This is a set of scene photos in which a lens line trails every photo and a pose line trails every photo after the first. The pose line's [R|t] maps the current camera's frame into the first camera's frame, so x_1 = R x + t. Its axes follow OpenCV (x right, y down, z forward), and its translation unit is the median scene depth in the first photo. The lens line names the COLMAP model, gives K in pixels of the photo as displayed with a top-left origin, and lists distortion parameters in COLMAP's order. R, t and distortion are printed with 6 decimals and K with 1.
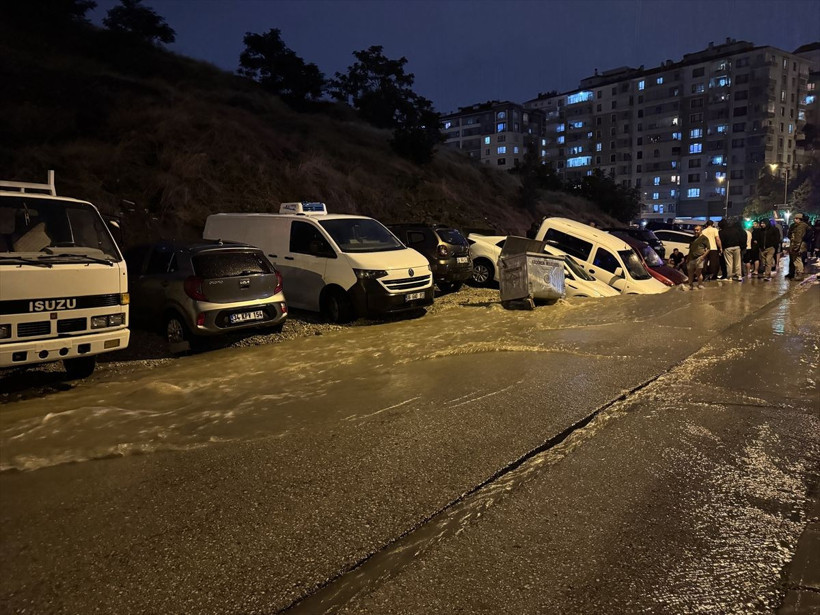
lens RADIAL K [[586.1, 0, 415.2], [0, 586.1, 309.8], [0, 0, 1]] dist [0.026991, -0.005927]
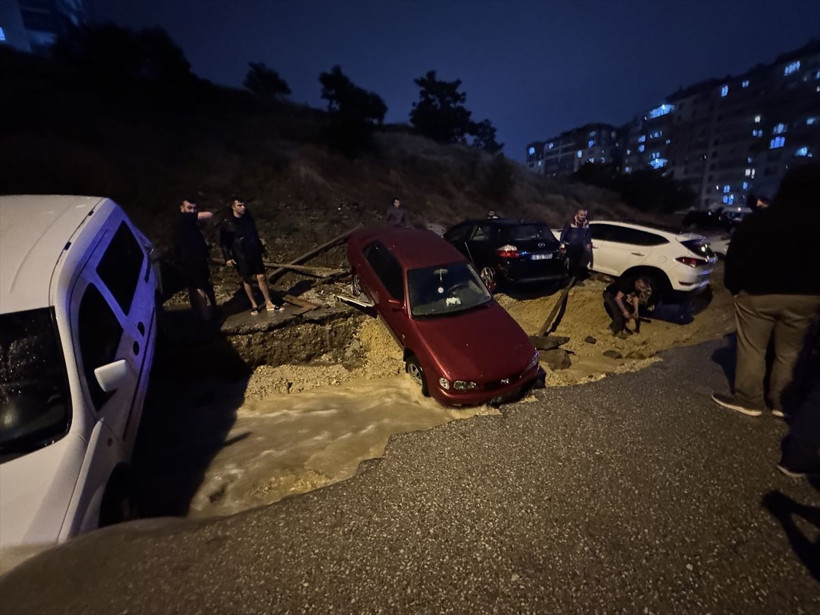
lens RADIAL K [[325.6, 0, 411.3], [0, 325.6, 306.5], [0, 0, 1]] dist [-0.001816, 0.000475]
pose [[0.925761, 0.076547, -0.370279, 0.085278], [-0.032974, 0.991907, 0.122614, -0.019238], [0.376668, -0.101302, 0.920793, 0.141444]]
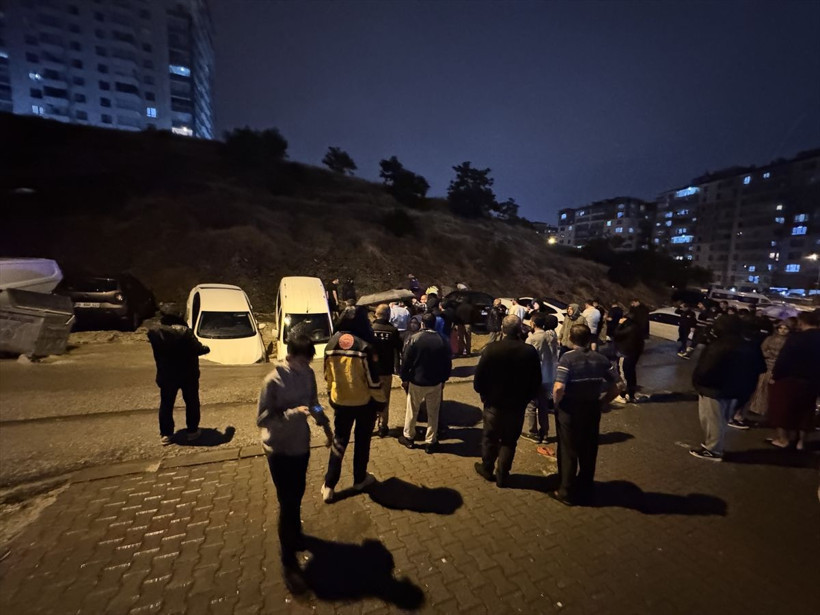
lens RADIAL K [[326.8, 0, 410.0], [0, 326.8, 307.5], [0, 0, 1]] dist [-0.002732, 0.000094]
pose [[0.877750, 0.118720, -0.464177, 0.115187], [-0.133854, 0.991001, 0.000347, -0.020103], [0.460042, 0.061827, 0.885742, 0.085488]]
